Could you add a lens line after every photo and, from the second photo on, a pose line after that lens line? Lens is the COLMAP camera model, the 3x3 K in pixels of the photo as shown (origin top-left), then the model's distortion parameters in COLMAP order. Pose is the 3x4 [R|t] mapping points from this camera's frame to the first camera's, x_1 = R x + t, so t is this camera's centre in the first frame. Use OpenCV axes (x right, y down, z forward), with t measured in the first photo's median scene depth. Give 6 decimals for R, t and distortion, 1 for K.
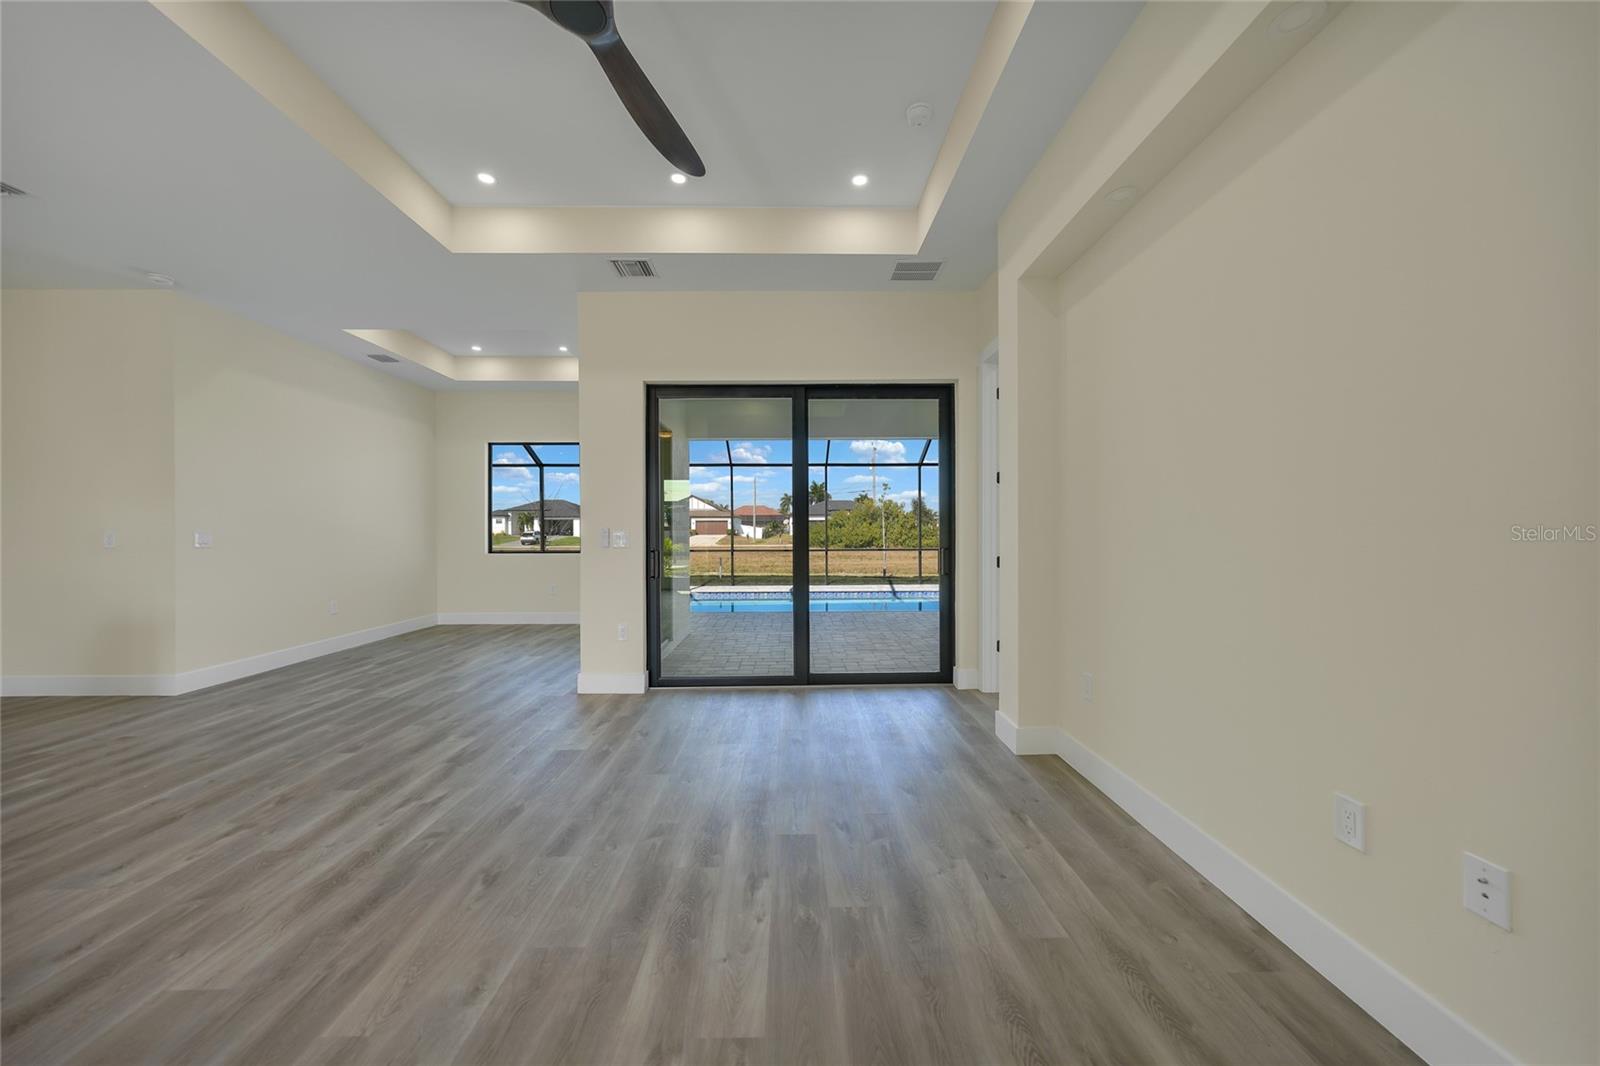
lens RADIAL K [[560.0, 0, 804.5], [0, 560.0, 552.8], [0, 0, 1]] dist [-0.003603, 0.000646]
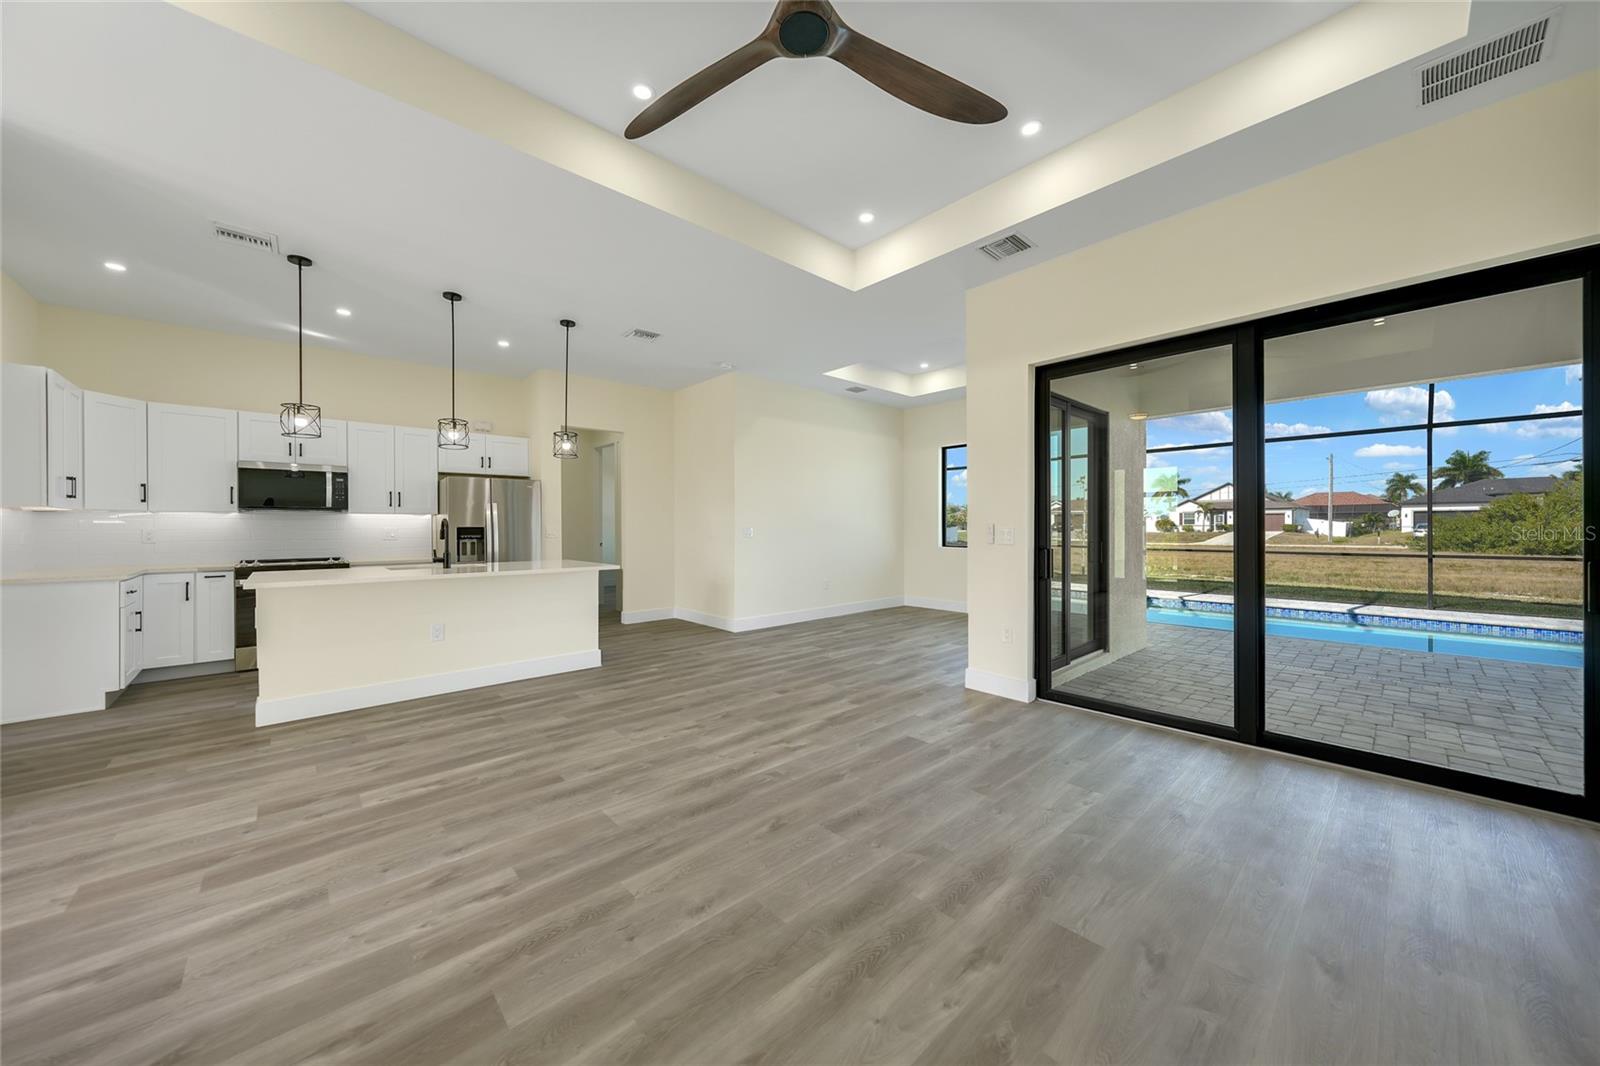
lens RADIAL K [[560.0, 0, 811.4], [0, 560.0, 534.3], [0, 0, 1]] dist [-0.003603, 0.000646]
pose [[0.665627, 0.009537, -0.746224, 0.162058], [-0.028367, 0.999519, -0.012529, -0.002715], [0.745745, 0.029508, 0.665578, 0.125992]]
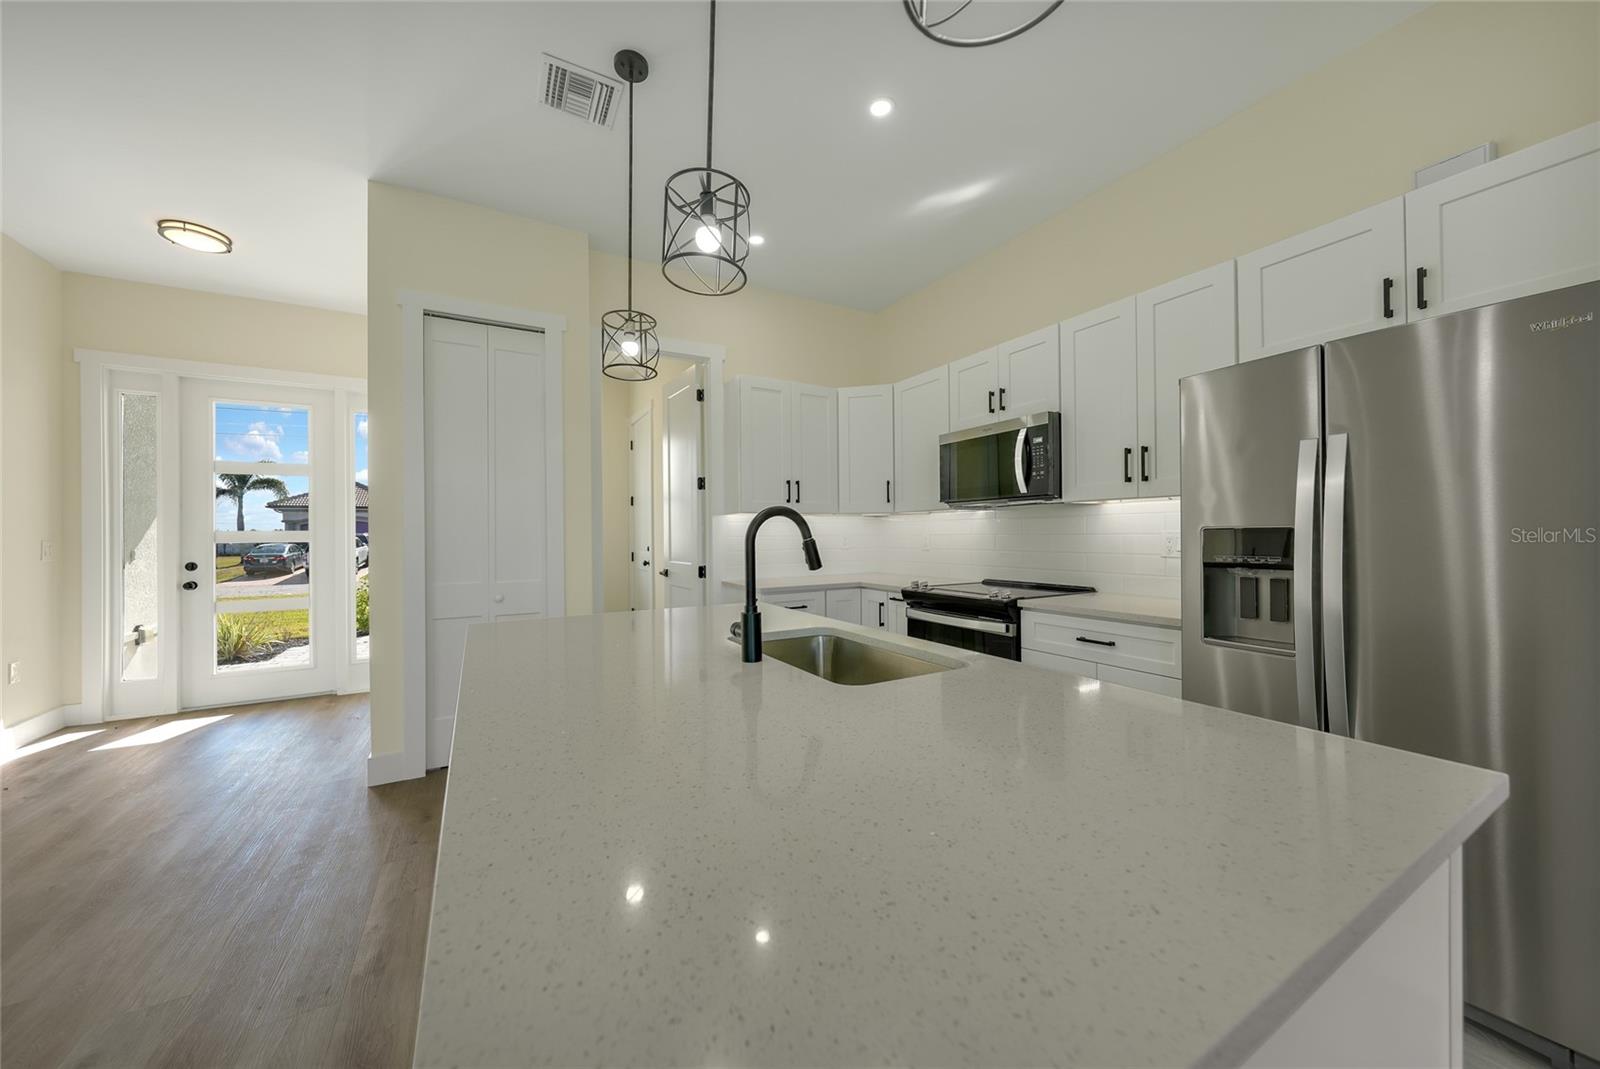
lens RADIAL K [[560.0, 0, 796.5], [0, 560.0, 534.6], [0, 0, 1]] dist [-0.003603, 0.000646]
pose [[-0.882930, 0.013863, -0.469300, -0.940492], [-0.005365, 0.999201, 0.039610, -0.024086], [0.469474, 0.037491, -0.882150, 0.623805]]
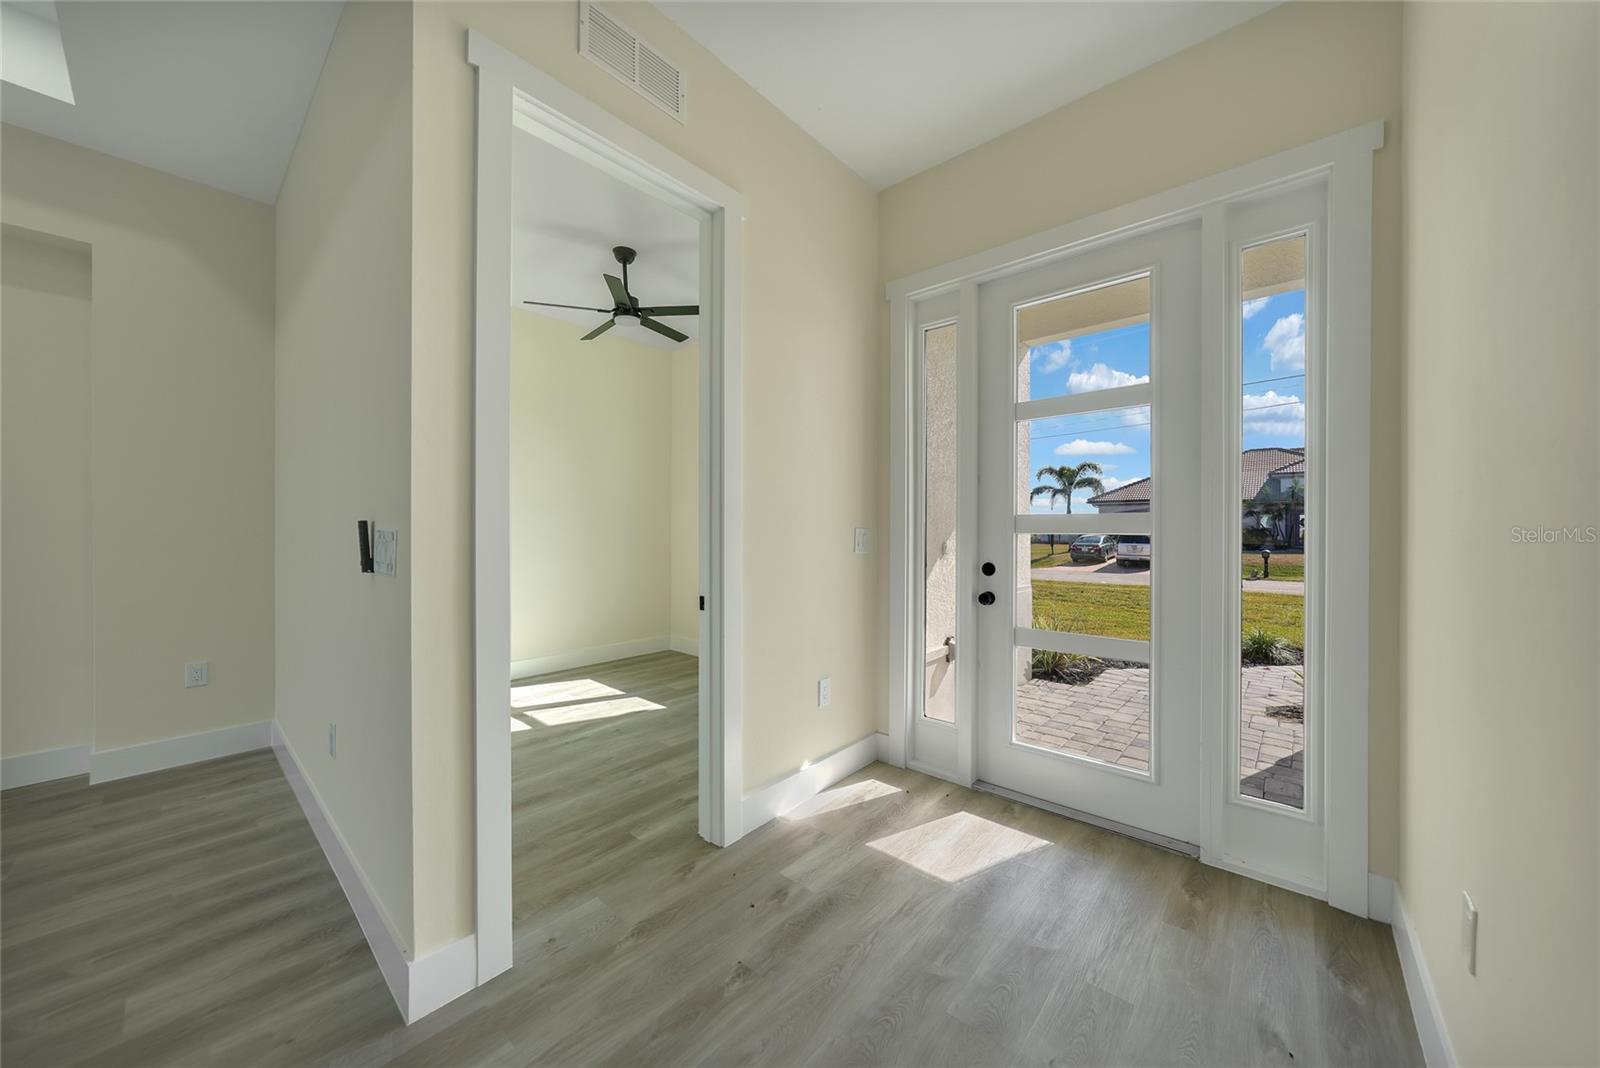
lens RADIAL K [[560.0, 0, 799.8], [0, 560.0, 523.2], [0, 0, 1]] dist [-0.003603, 0.000646]
pose [[-0.734997, 0.009322, 0.678006, -0.741582], [0.027496, 0.999493, 0.016064, 0.006909], [-0.677513, 0.030449, -0.734881, -0.108264]]
